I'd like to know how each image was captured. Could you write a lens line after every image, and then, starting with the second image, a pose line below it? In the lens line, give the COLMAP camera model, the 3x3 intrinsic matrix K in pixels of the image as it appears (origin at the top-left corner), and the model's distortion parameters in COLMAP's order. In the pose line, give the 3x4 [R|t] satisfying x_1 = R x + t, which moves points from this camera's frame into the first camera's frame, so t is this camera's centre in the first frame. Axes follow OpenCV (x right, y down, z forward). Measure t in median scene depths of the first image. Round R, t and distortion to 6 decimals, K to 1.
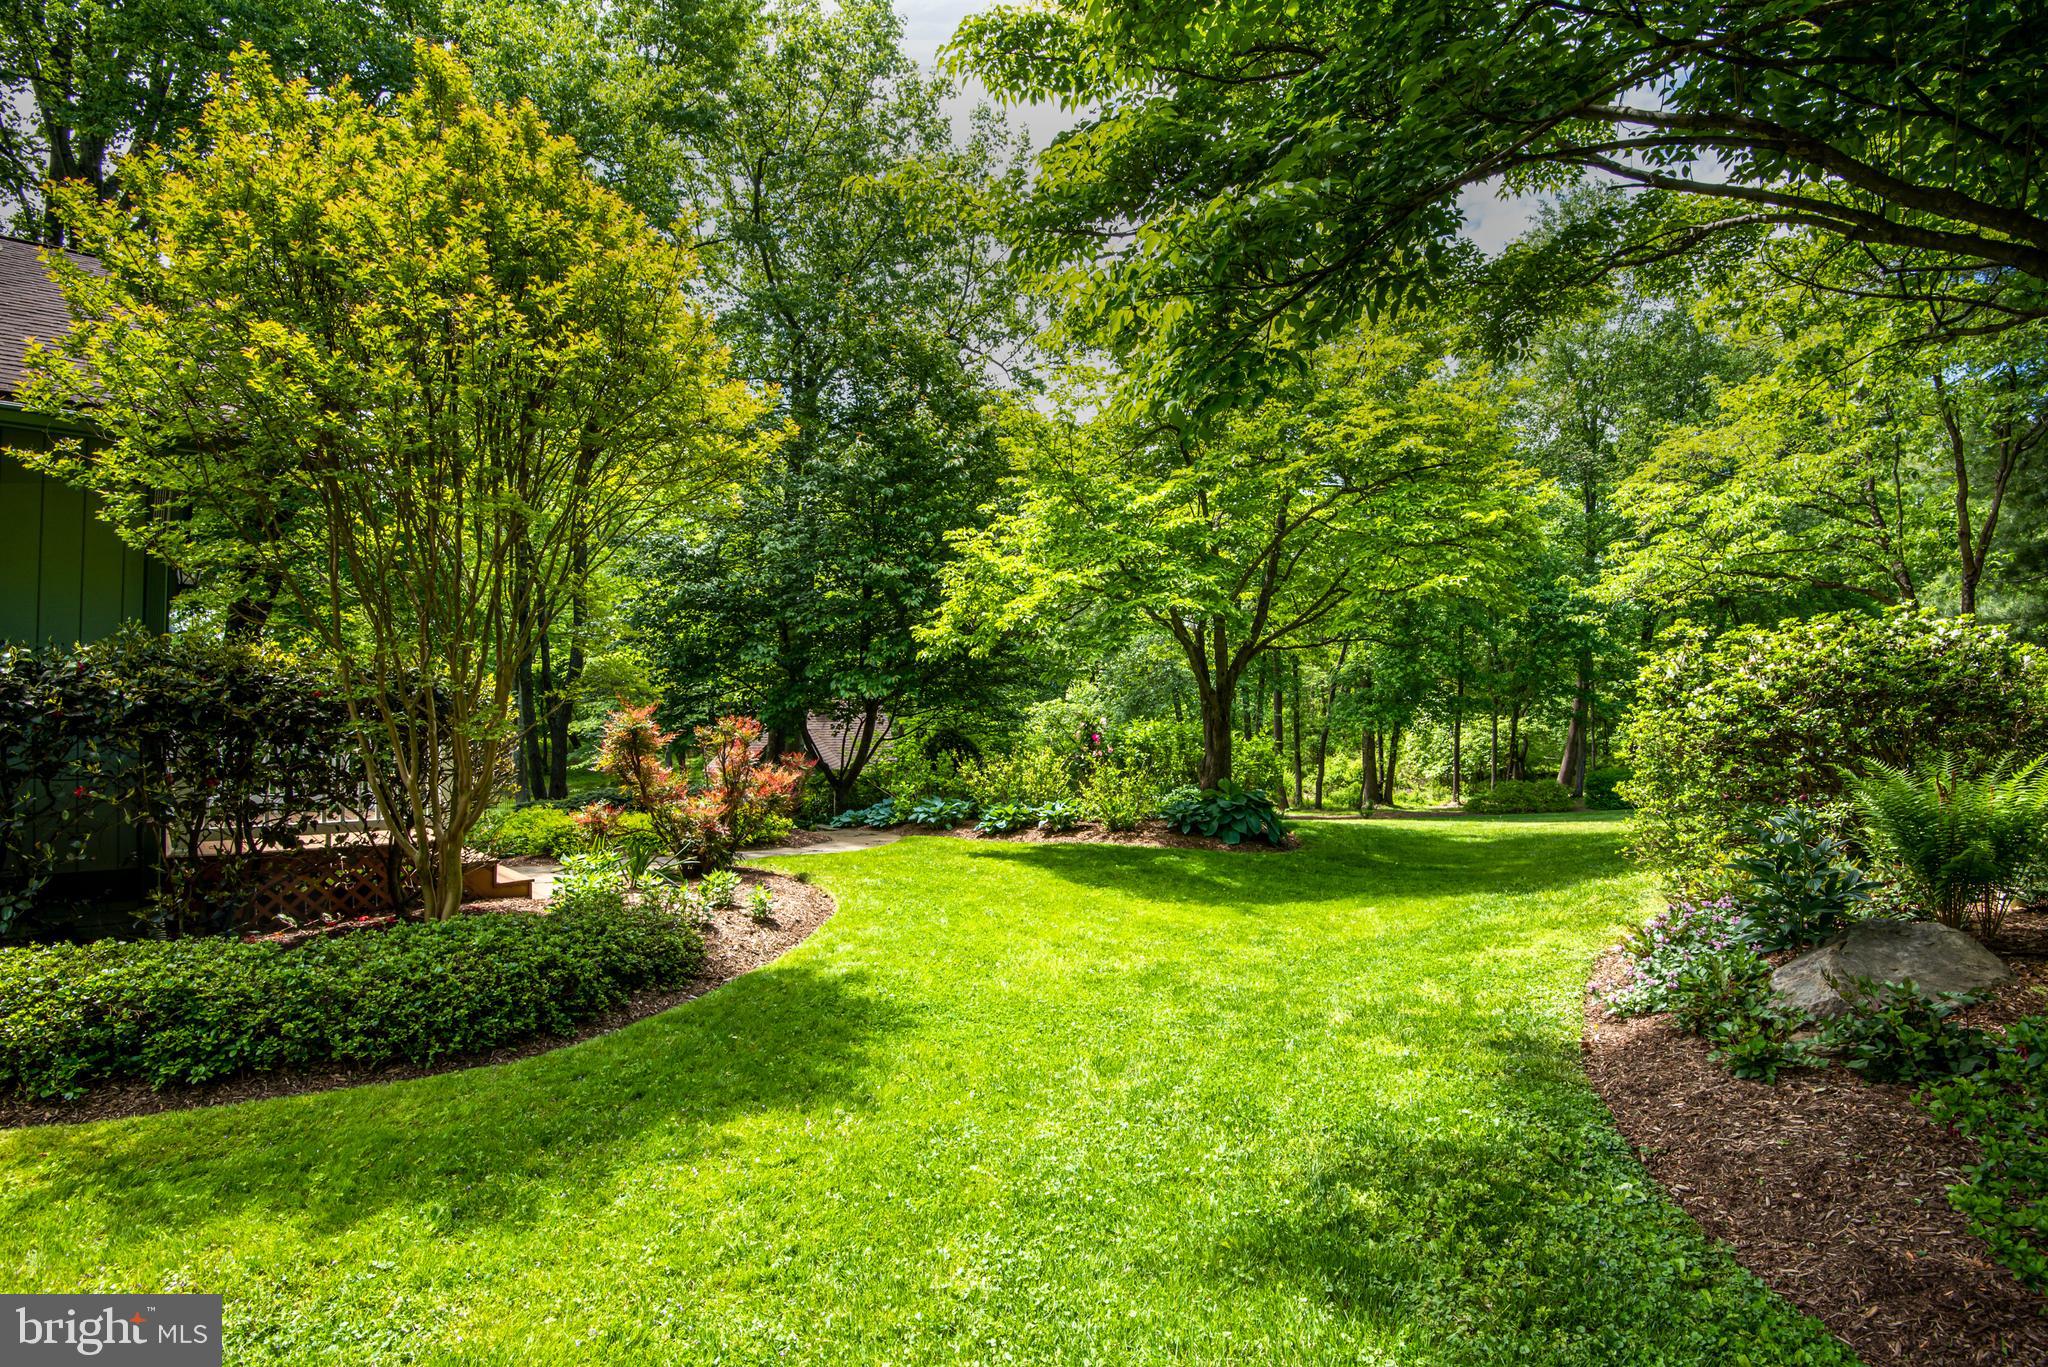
lens RADIAL K [[998.0, 0, 1022.6], [0, 998.0, 685.7], [0, 0, 1]] dist [-0.041050, -0.003177]
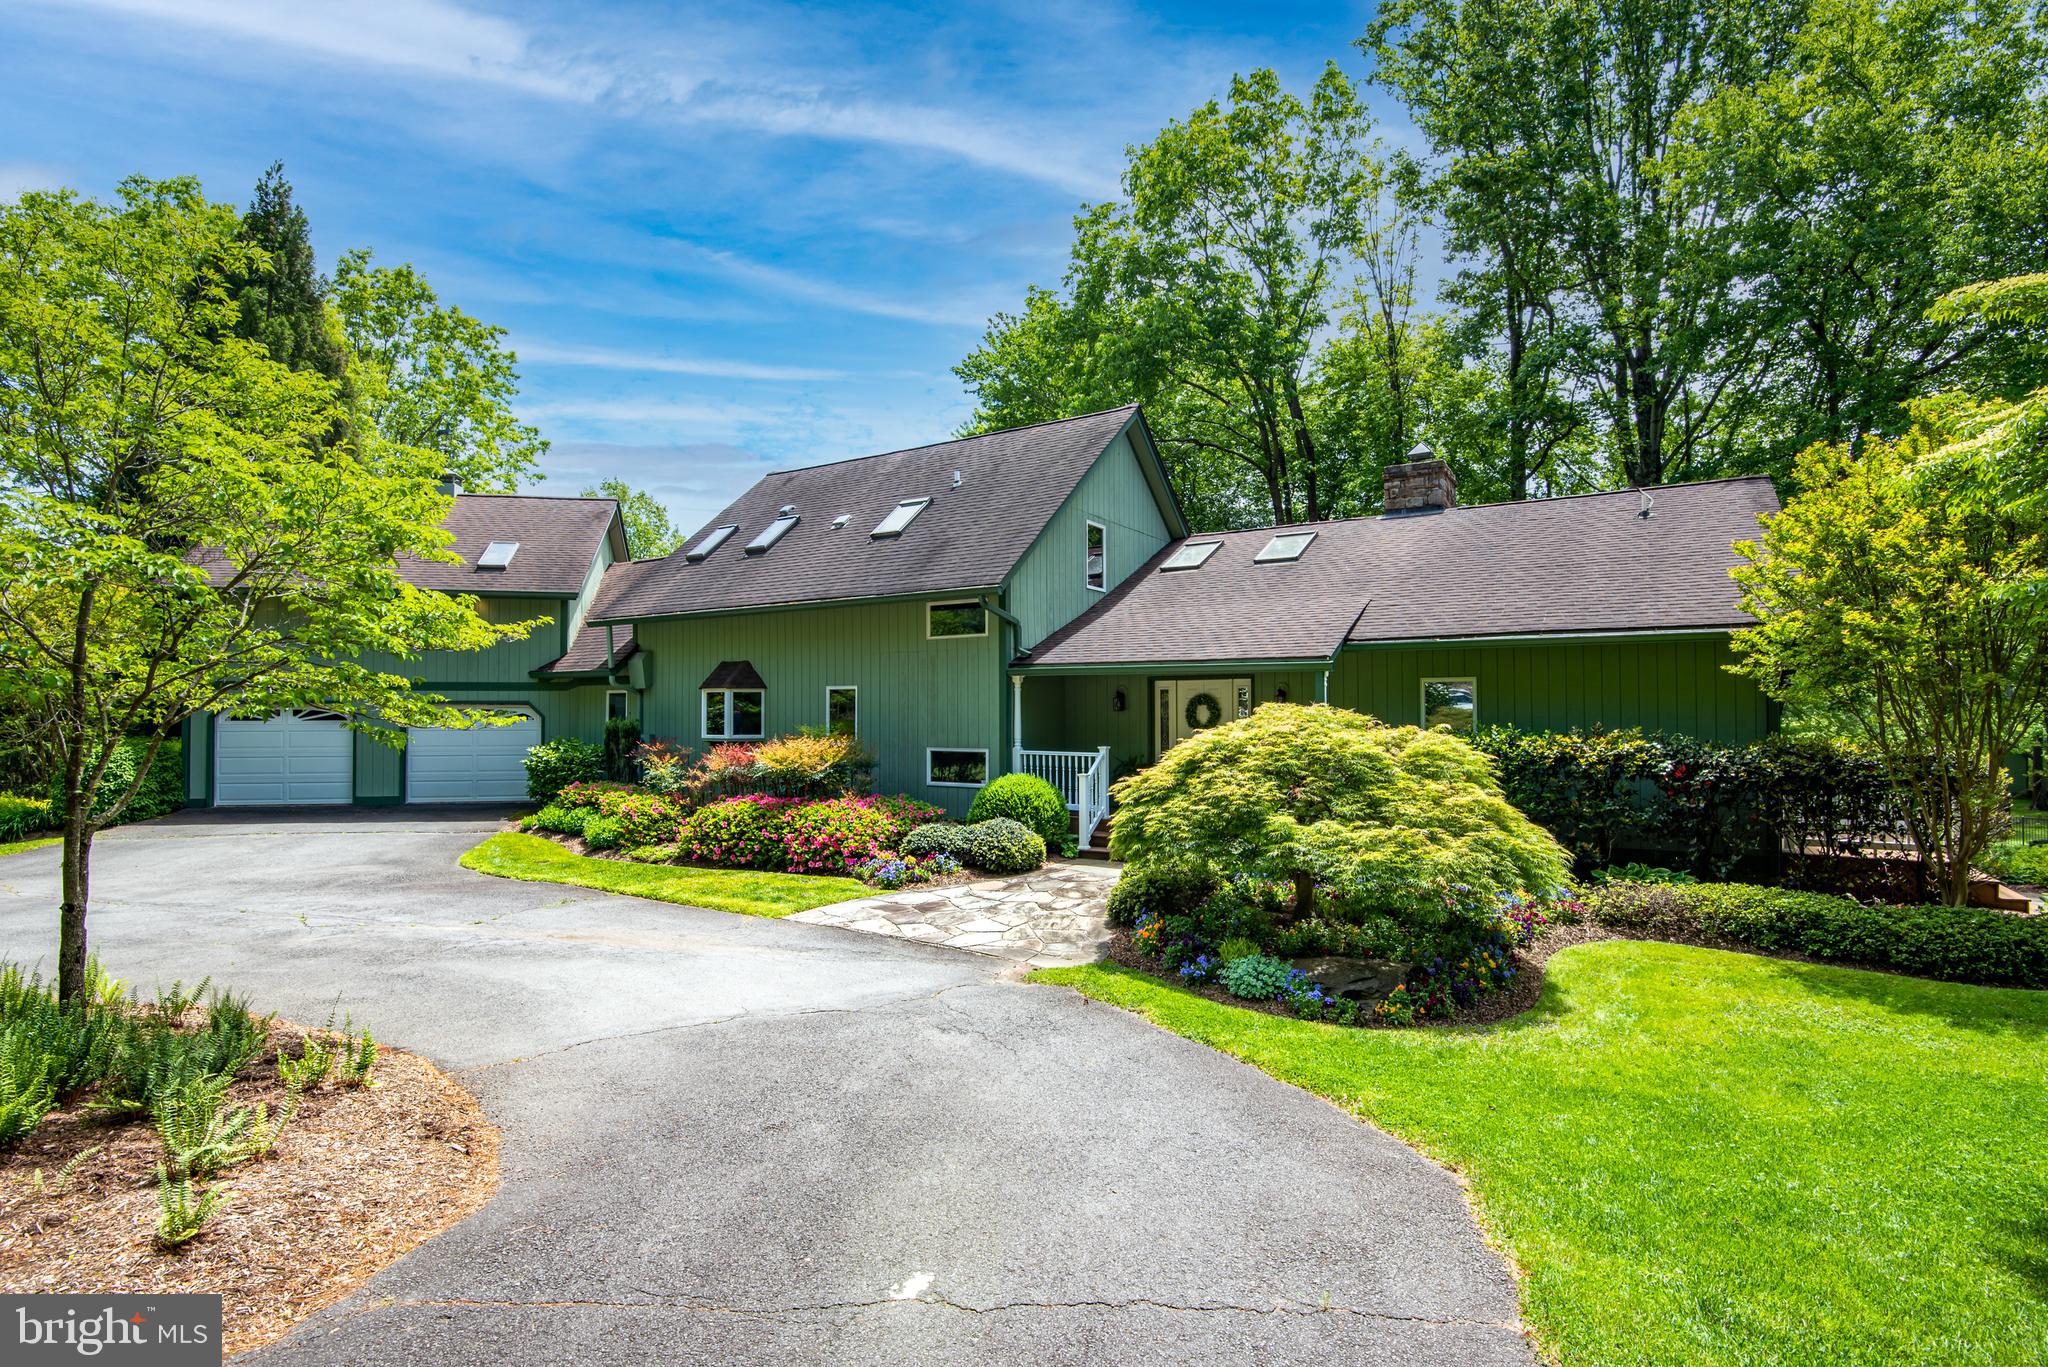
lens RADIAL K [[998.0, 0, 1037.0], [0, 998.0, 685.3], [0, 0, 1]] dist [-0.041050, -0.003177]
pose [[0.265800, -0.028307, -0.963612, 0.564818], [0.021542, 0.999494, -0.023419, -0.136473], [0.963787, -0.014534, 0.266275, -0.921613]]
